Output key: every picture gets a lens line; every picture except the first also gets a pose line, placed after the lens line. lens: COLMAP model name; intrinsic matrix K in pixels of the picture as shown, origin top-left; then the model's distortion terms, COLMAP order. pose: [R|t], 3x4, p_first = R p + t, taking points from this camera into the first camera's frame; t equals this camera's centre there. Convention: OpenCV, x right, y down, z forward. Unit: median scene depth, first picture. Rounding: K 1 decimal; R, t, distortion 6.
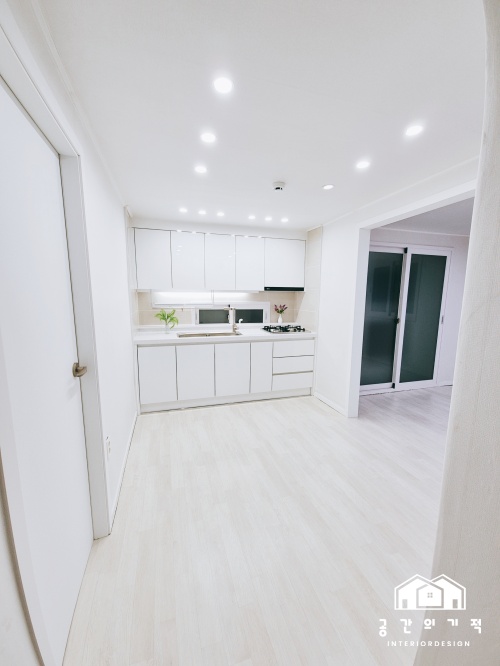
lens RADIAL K [[266.9, 0, 251.2], [0, 266.9, 335.0], [0, 0, 1]] dist [0.029299, -0.019842]
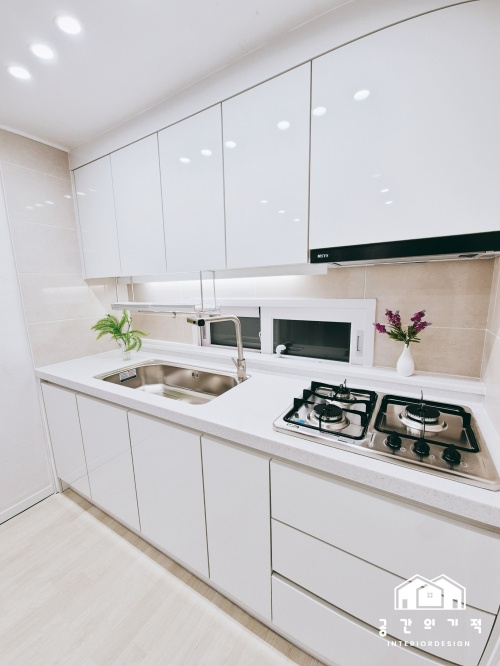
lens RADIAL K [[271.8, 0, 251.6], [0, 271.8, 335.4], [0, 0, 1]] dist [0.002212, -0.000010]
pose [[0.666144, 0.107464, -0.738041, 0.228119], [-0.078353, 0.994173, 0.074039, -0.102898], [0.741696, 0.008507, 0.670682, 0.740564]]
